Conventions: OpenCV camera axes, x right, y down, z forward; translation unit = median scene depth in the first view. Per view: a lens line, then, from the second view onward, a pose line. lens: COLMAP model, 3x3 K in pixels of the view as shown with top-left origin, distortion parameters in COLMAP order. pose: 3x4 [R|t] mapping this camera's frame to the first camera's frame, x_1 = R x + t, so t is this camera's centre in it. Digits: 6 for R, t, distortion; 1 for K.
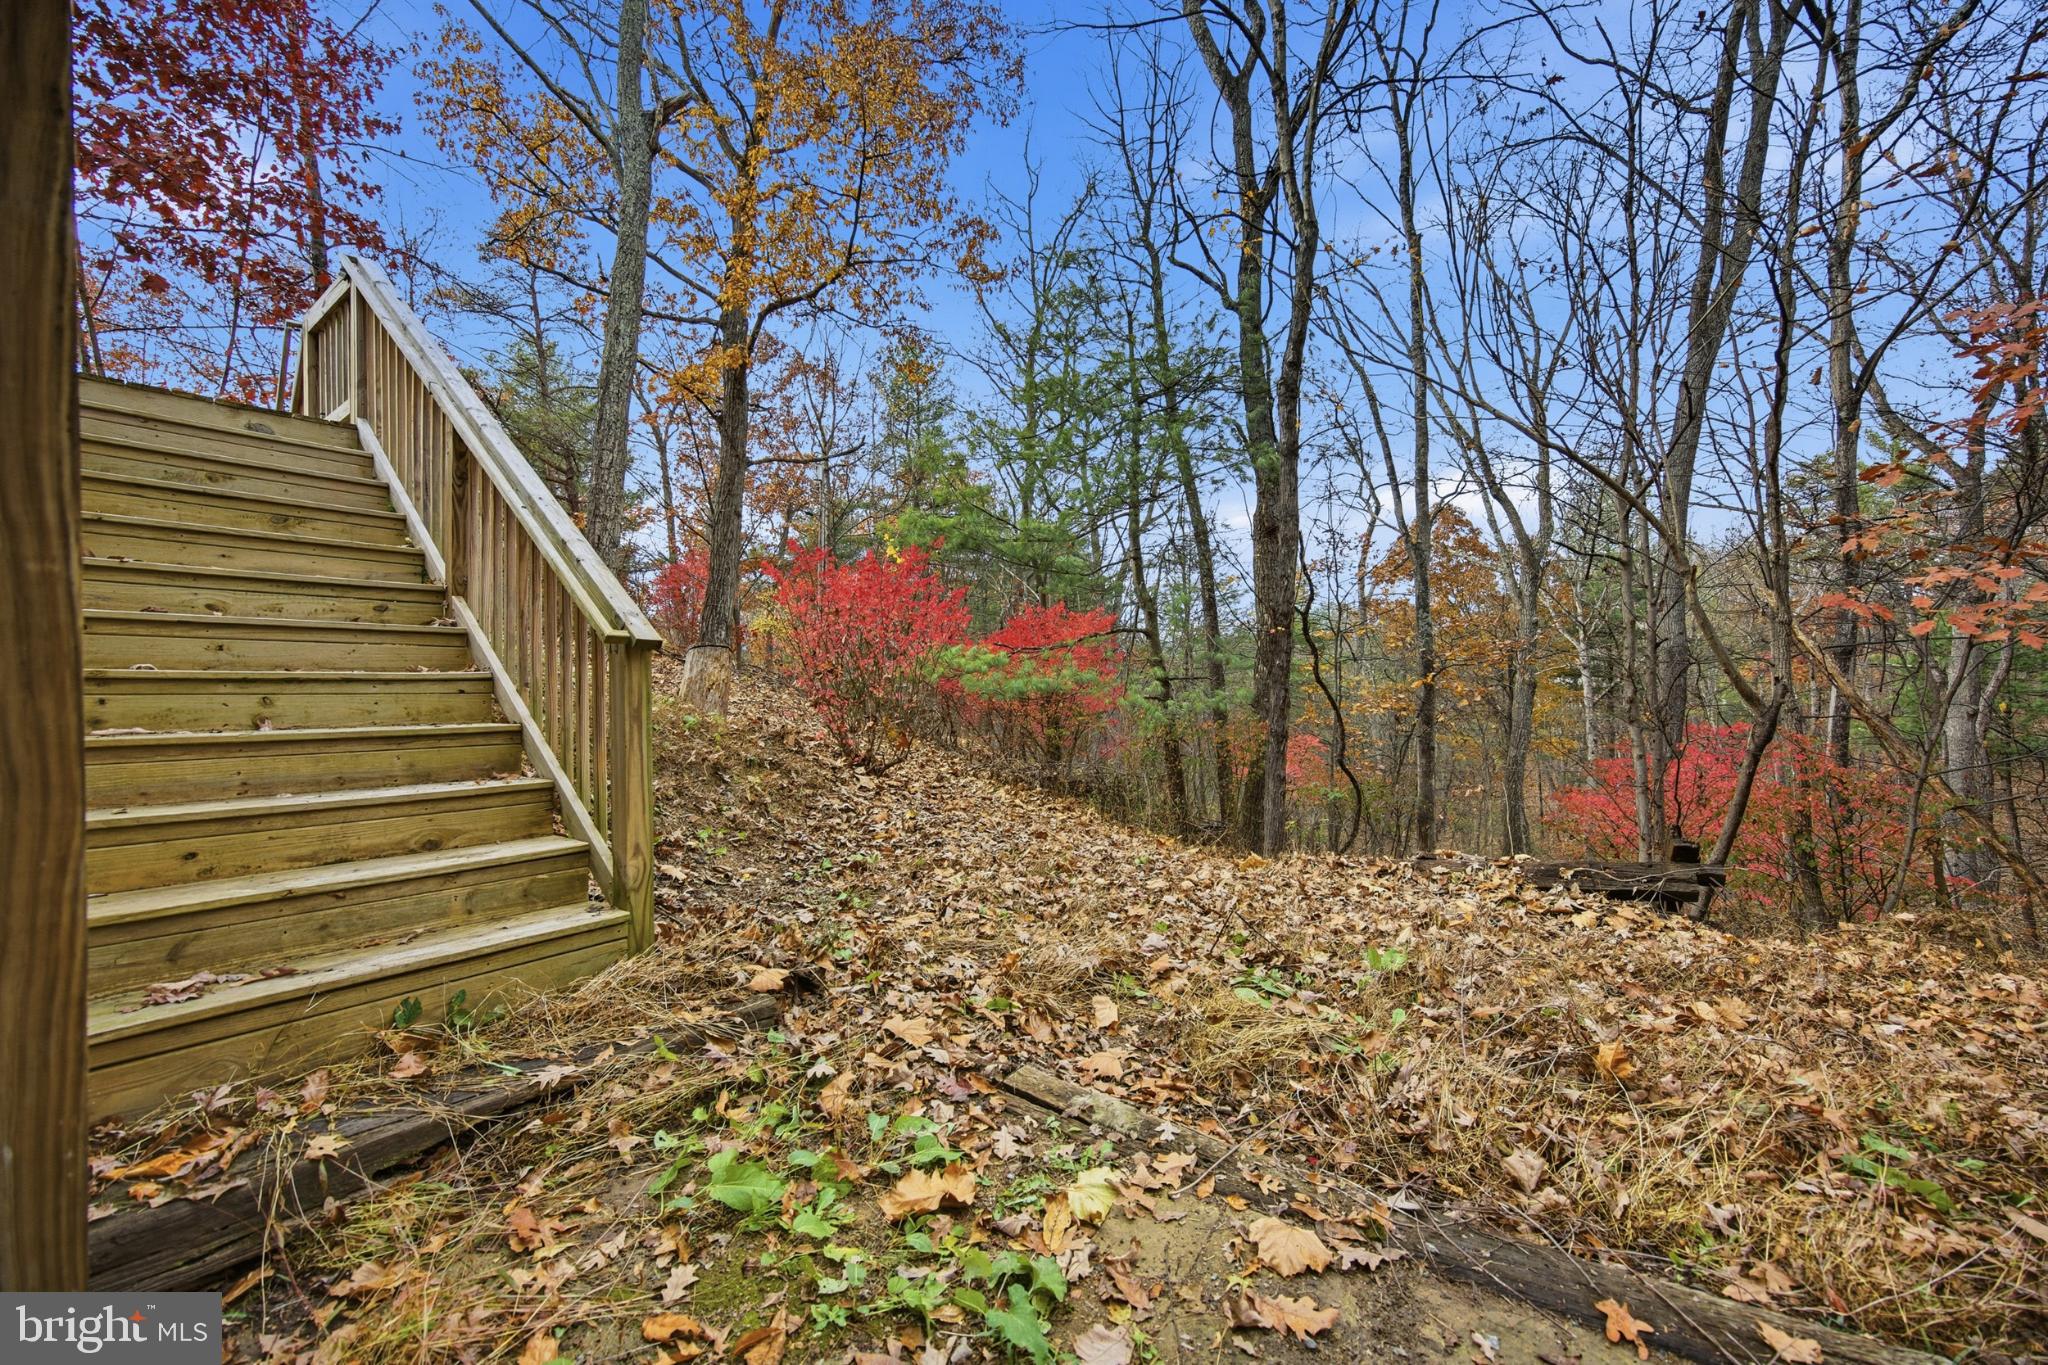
lens RADIAL K [[794.9, 0, 1017.1], [0, 794.9, 688.1], [0, 0, 1]] dist [-0.029123, 0.010376]
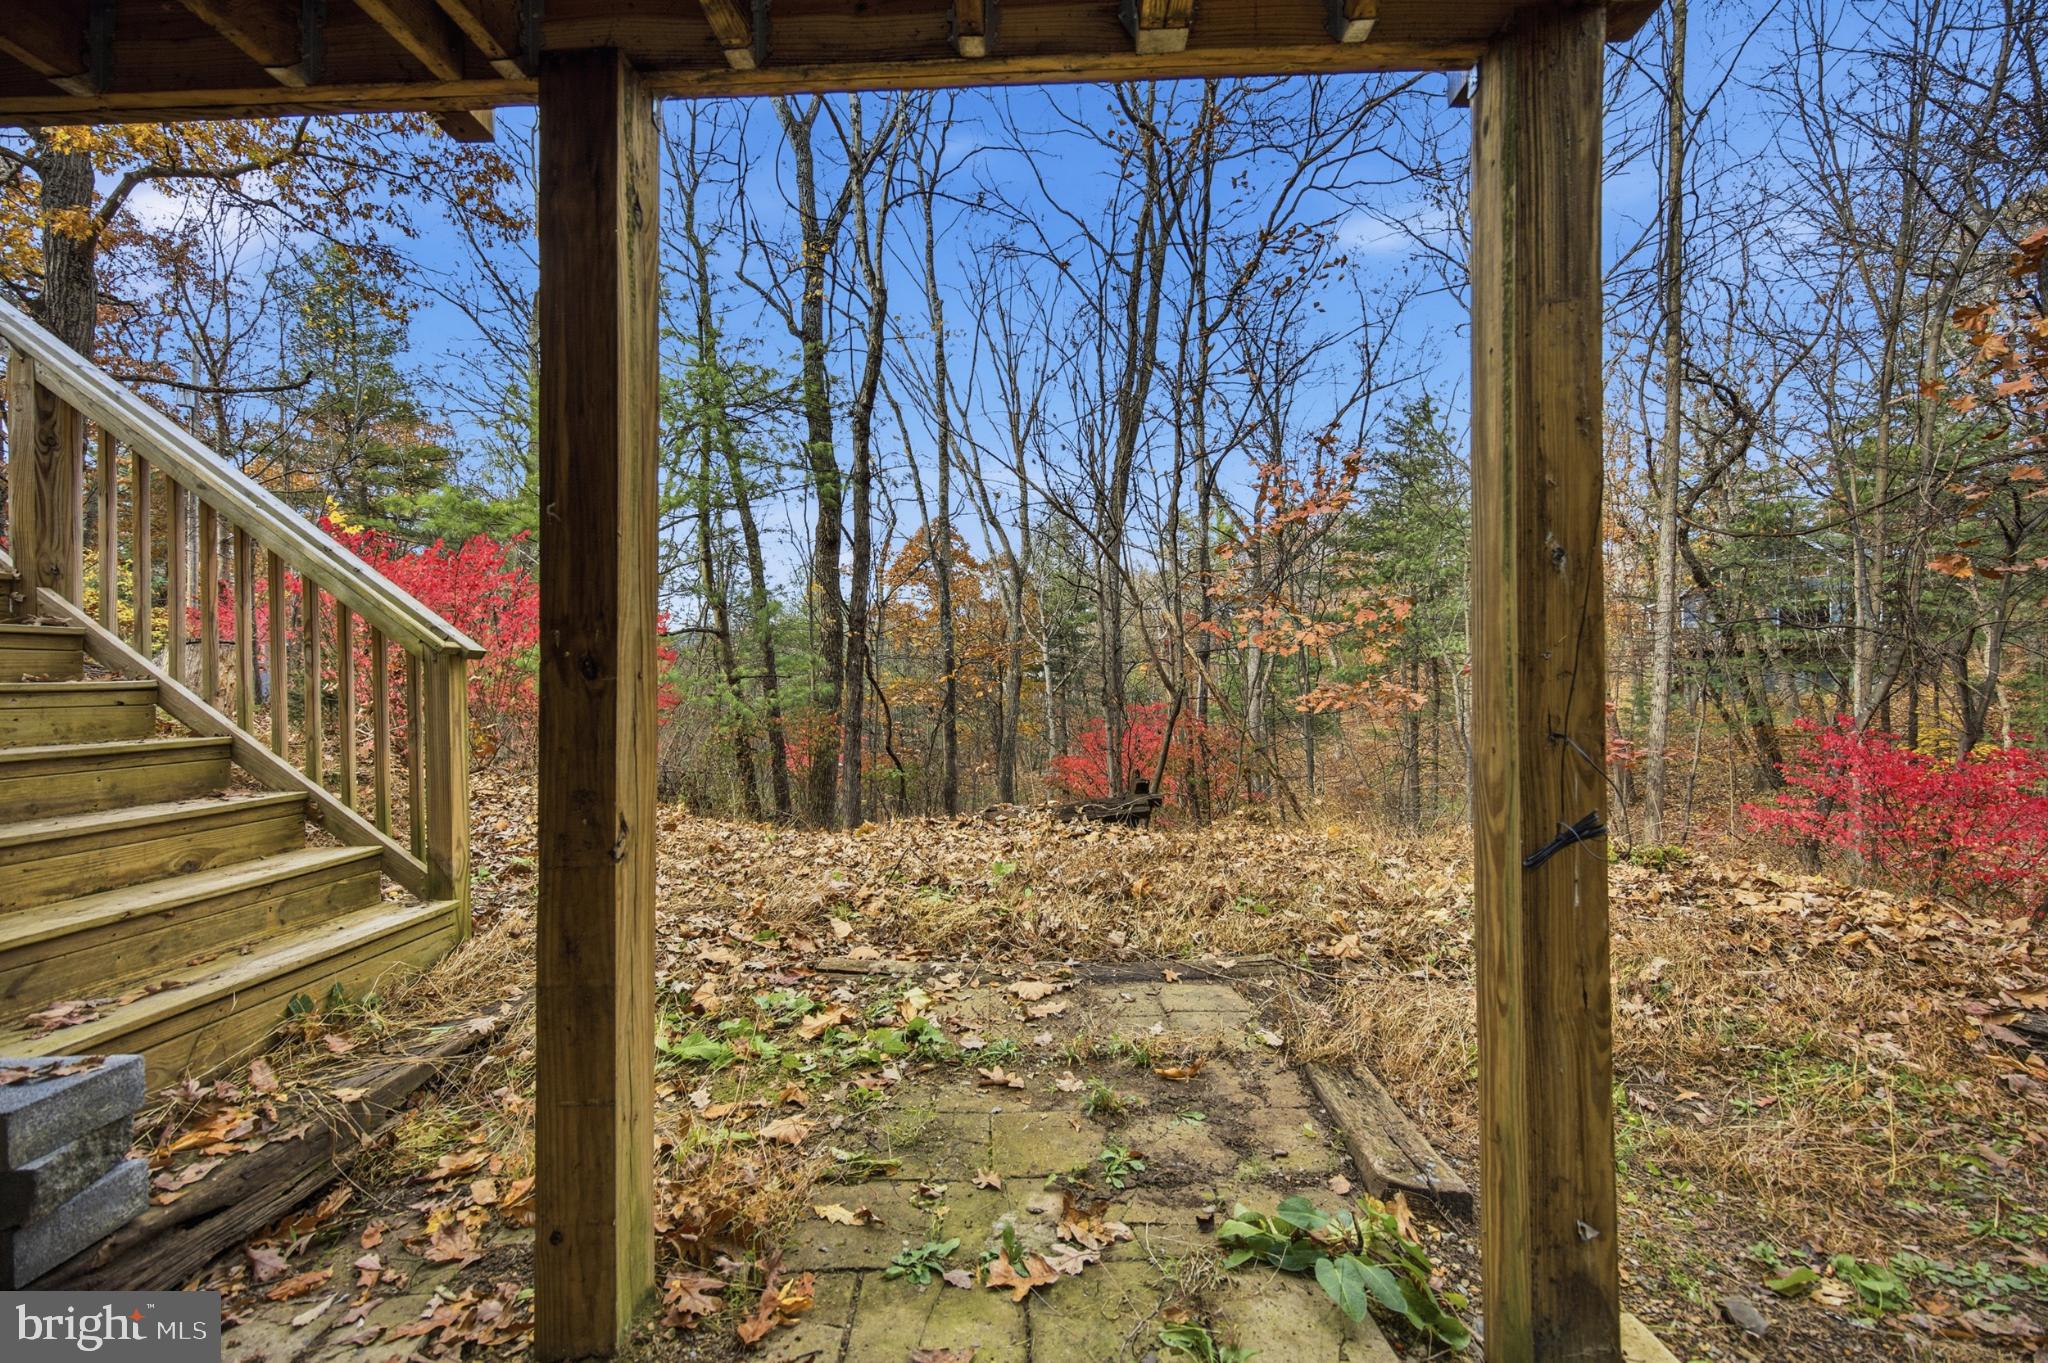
lens RADIAL K [[799.1, 0, 1027.4], [0, 799.1, 675.6], [0, 0, 1]] dist [-0.030910, 0.010594]
pose [[0.821934, -0.009715, 0.569501, -0.374614], [0.016307, 0.999846, -0.006479, -0.004503], [-0.569350, 0.014612, 0.821965, -0.279810]]
